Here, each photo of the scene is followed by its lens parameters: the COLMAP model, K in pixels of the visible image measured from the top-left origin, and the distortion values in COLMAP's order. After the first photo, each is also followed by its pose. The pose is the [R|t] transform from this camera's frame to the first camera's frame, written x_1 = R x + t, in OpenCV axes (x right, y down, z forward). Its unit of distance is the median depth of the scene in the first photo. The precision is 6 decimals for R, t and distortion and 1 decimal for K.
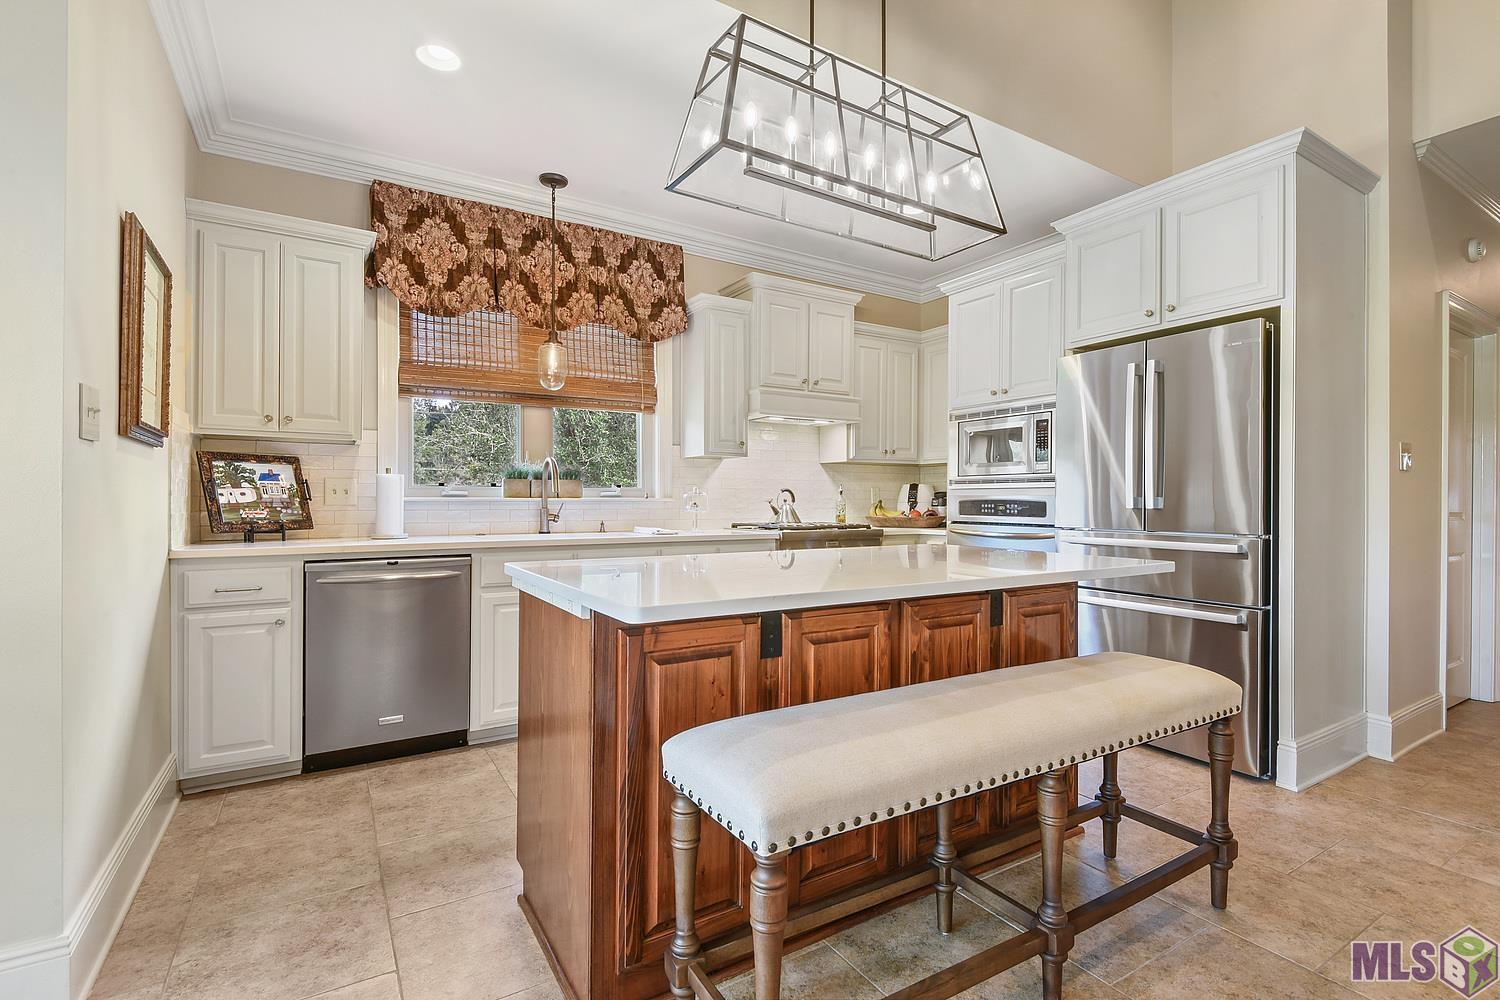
lens RADIAL K [[677.4, 0, 749.0], [0, 677.4, 503.3], [0, 0, 1]] dist [0.014140, -0.000276]
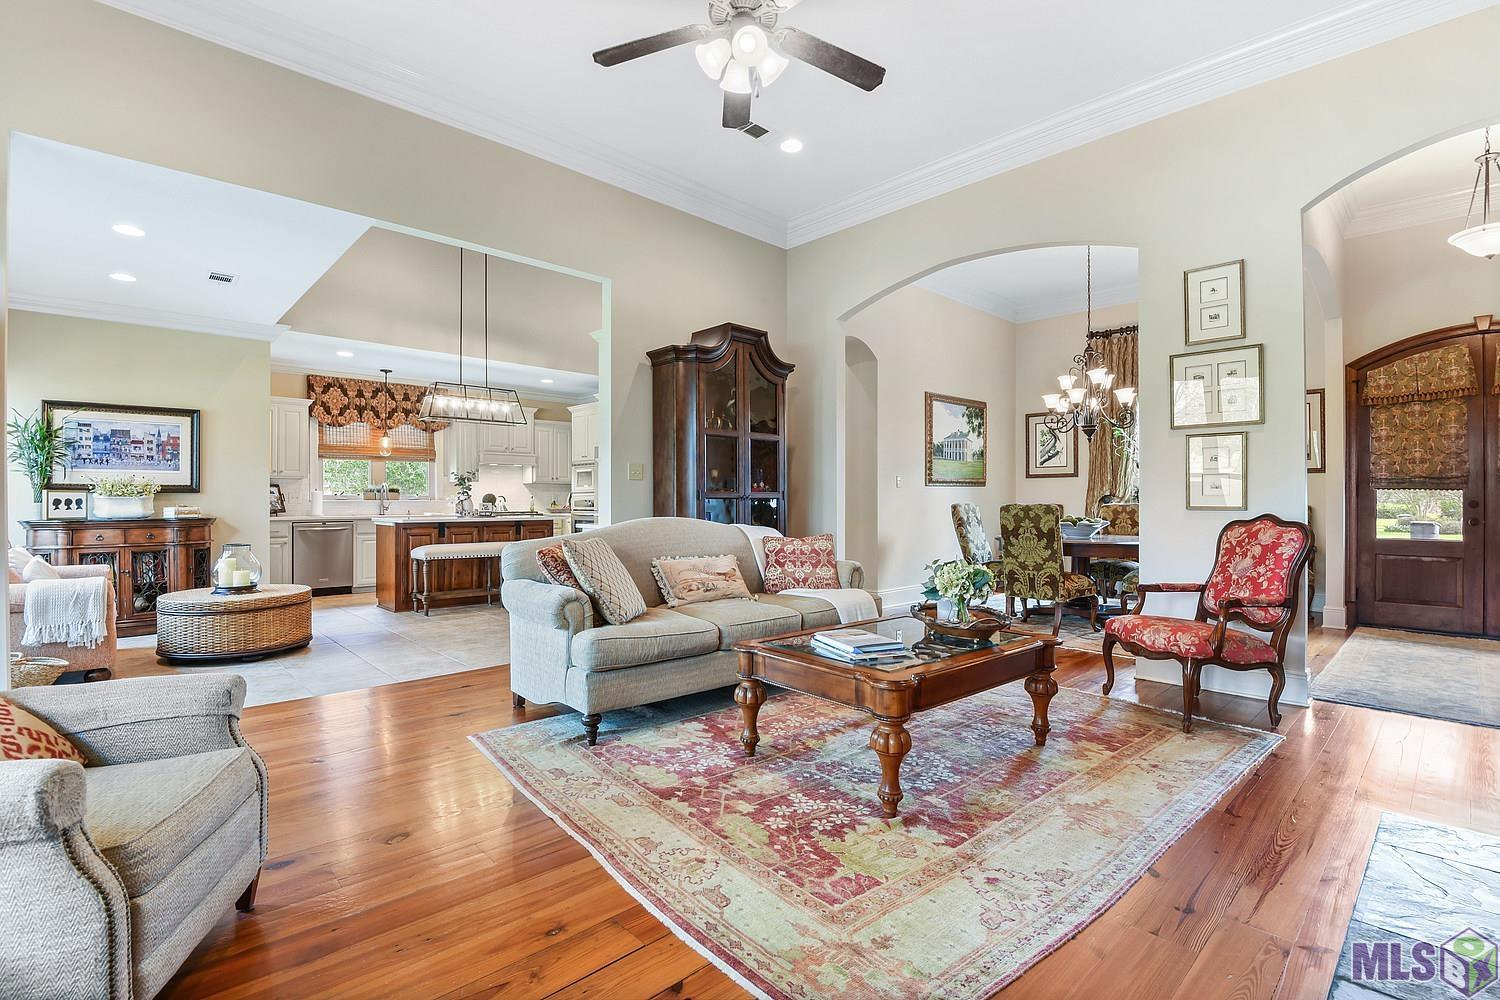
lens RADIAL K [[686.8, 0, 750.0], [0, 686.8, 500.0], [0, 0, 1]] dist [0.000436, -0.018363]
pose [[0.978611, -0.005406, 0.205651, 0.492964], [0.007139, 0.999945, -0.007688, 0.020260], [-0.205598, 0.008992, 0.978595, -1.709342]]
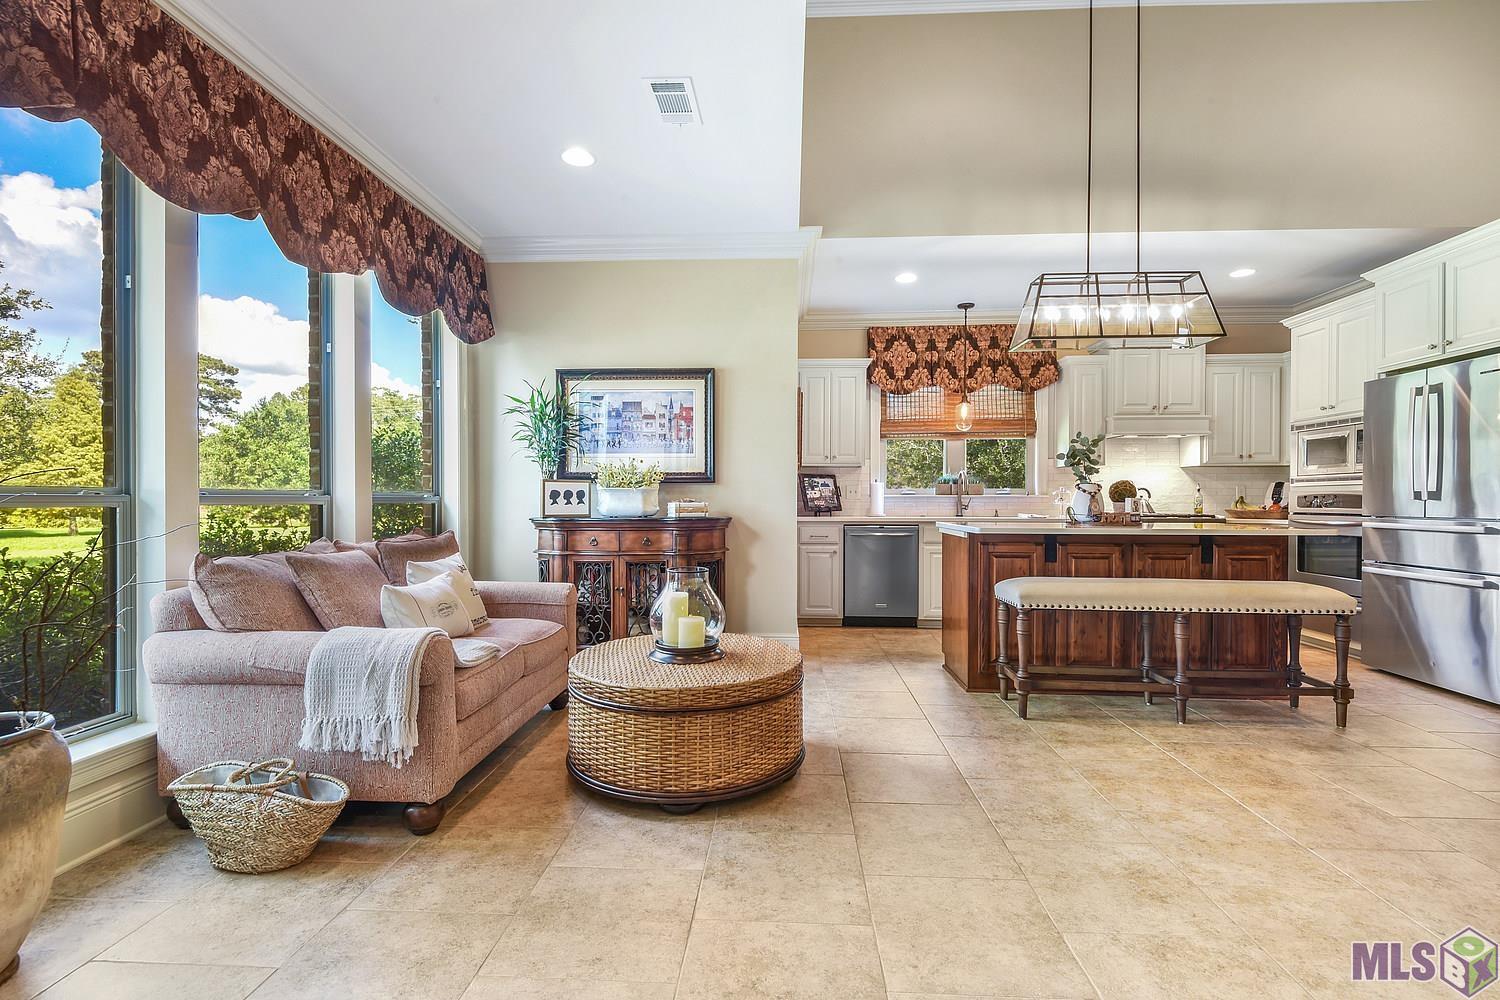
lens RADIAL K [[677.4, 0, 749.0], [0, 677.4, 503.3], [0, 0, 1]] dist [0.014140, -0.000276]
pose [[0.817398, 0.001222, -0.576072, 0.245693], [-0.003402, 0.999991, -0.002706, 0.019484], [0.576063, 0.004172, 0.817394, -0.687247]]
